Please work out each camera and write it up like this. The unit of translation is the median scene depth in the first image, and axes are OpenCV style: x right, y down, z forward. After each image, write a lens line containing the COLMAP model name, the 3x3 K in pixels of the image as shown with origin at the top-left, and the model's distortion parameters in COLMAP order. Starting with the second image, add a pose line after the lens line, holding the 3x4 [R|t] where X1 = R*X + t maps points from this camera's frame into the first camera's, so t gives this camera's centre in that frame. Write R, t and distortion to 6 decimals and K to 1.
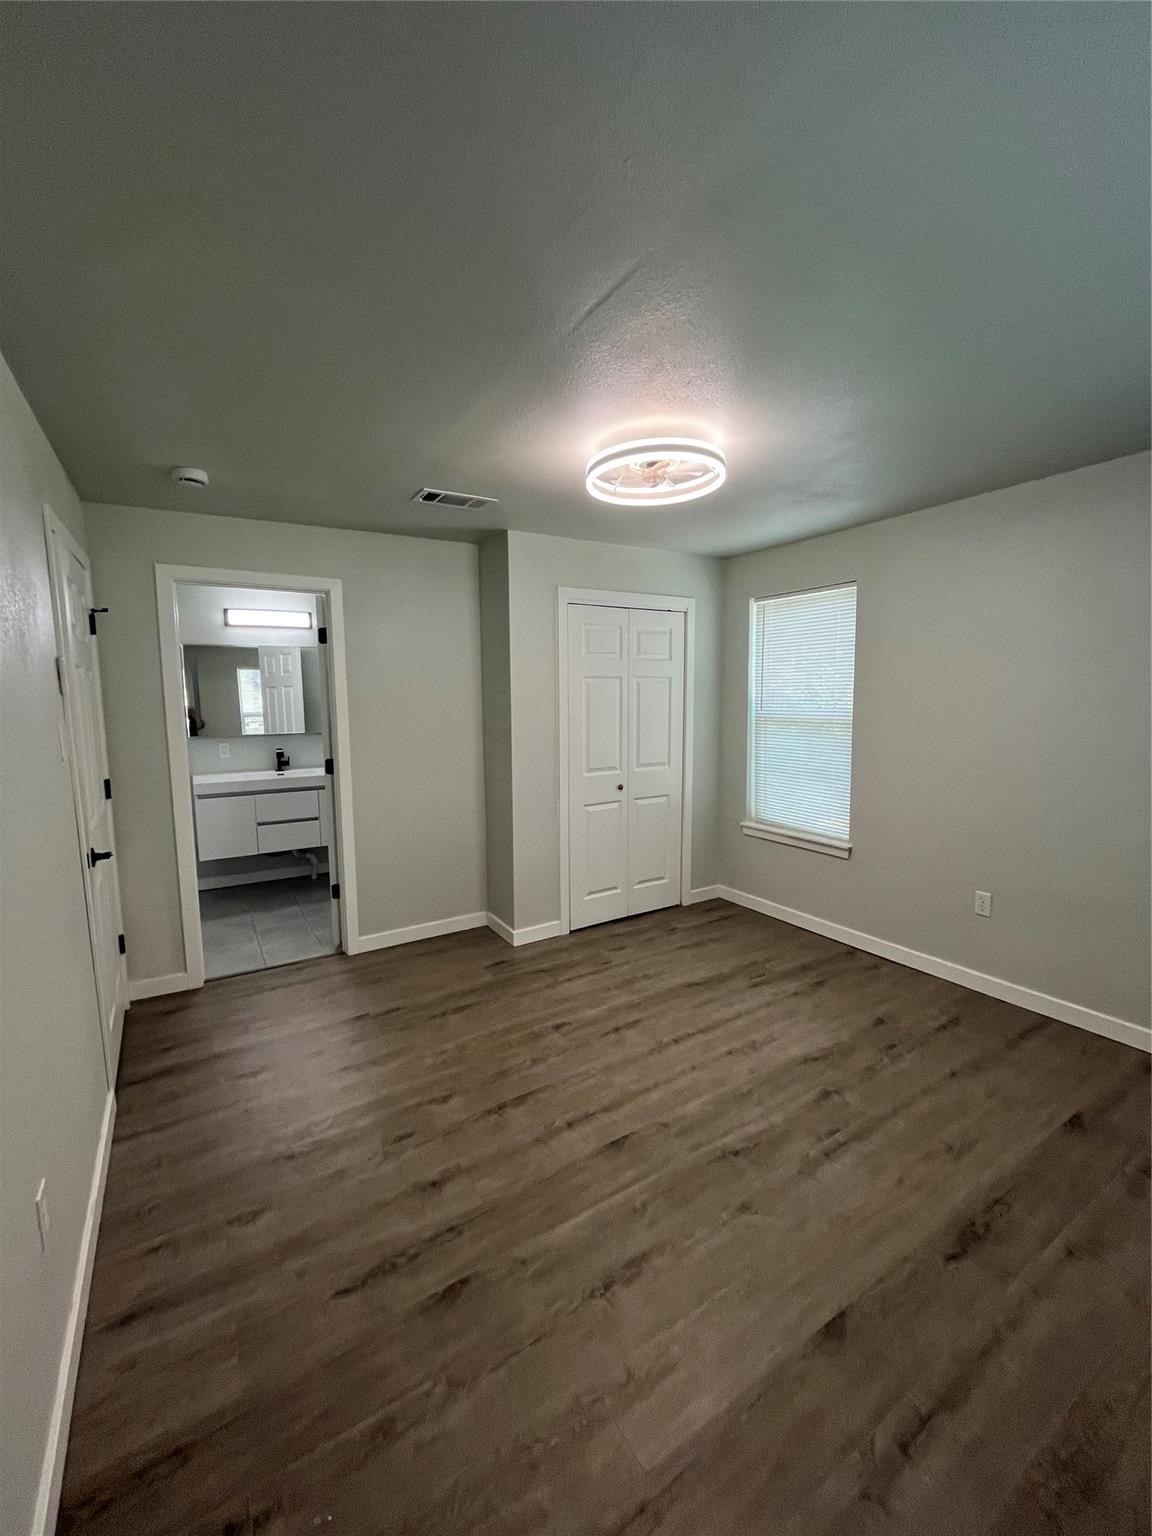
lens RADIAL K [[627.4, 0, 573.9], [0, 627.4, 765.5], [0, 0, 1]] dist [-0.003096, -0.000545]
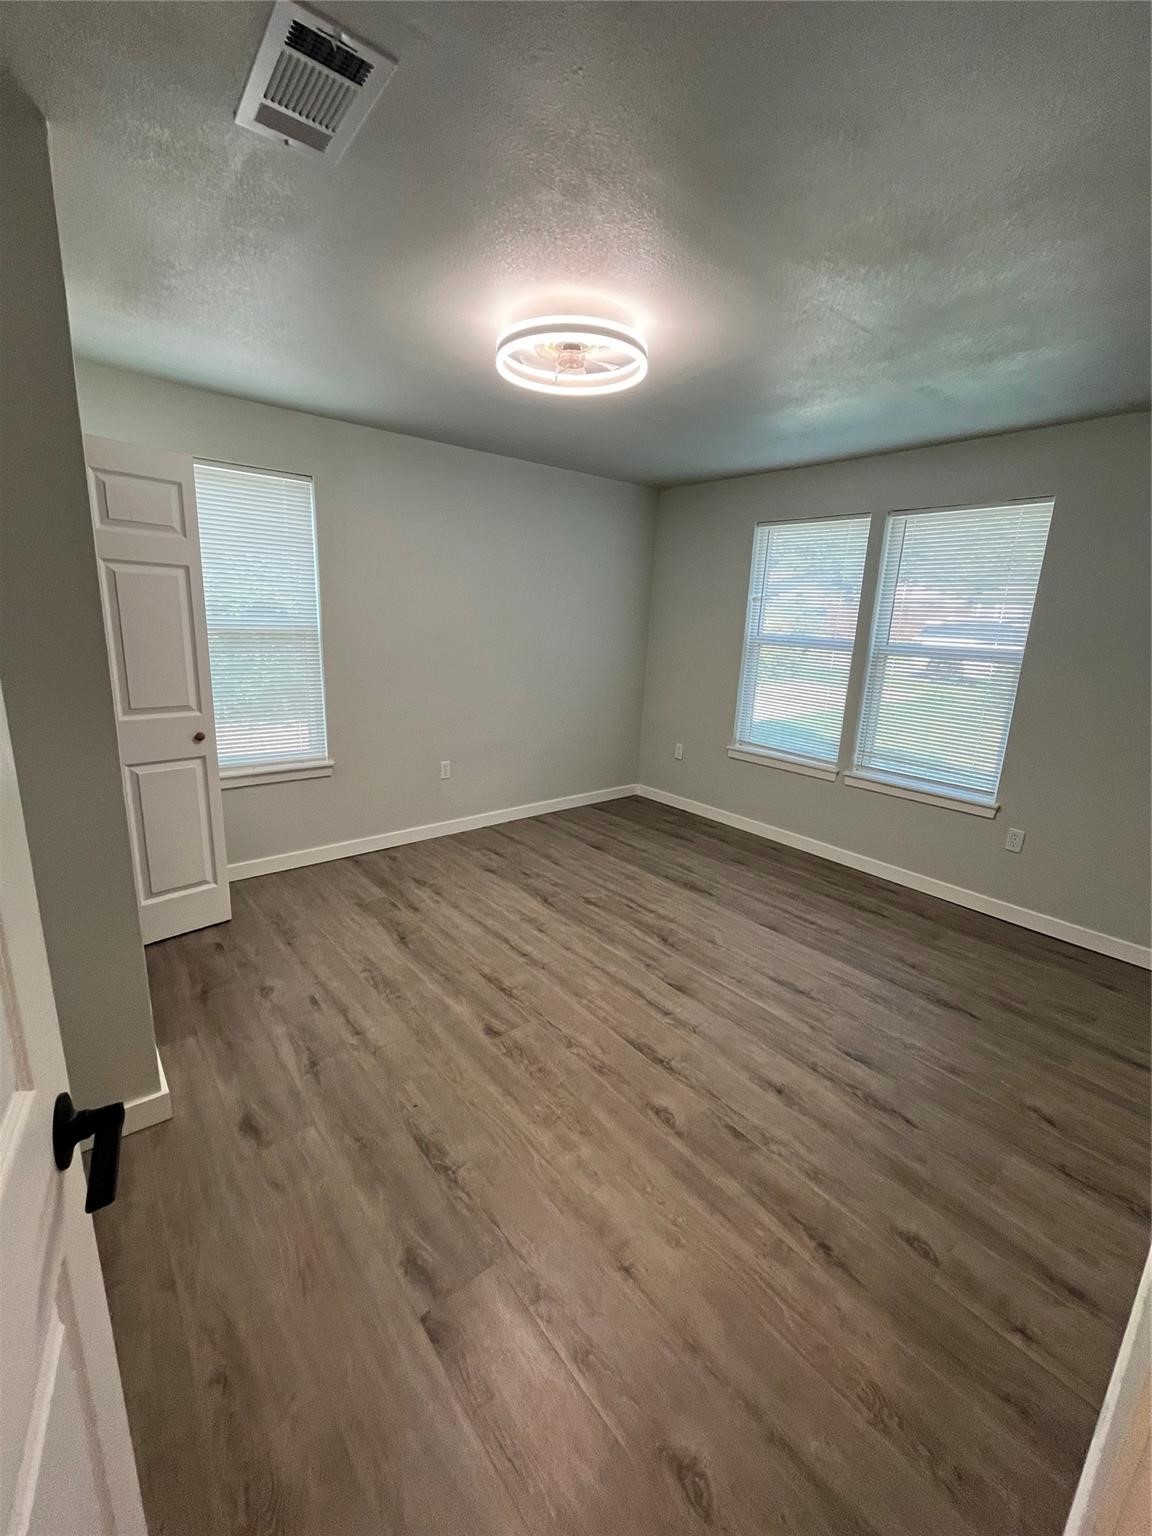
lens RADIAL K [[627.4, 0, 573.9], [0, 627.4, 765.5], [0, 0, 1]] dist [-0.003096, -0.000545]
pose [[-0.135433, -0.222184, 0.965553, -0.882779], [0.078101, 0.969105, 0.233956, -0.104343], [-0.987703, 0.107096, -0.113896, 1.163295]]
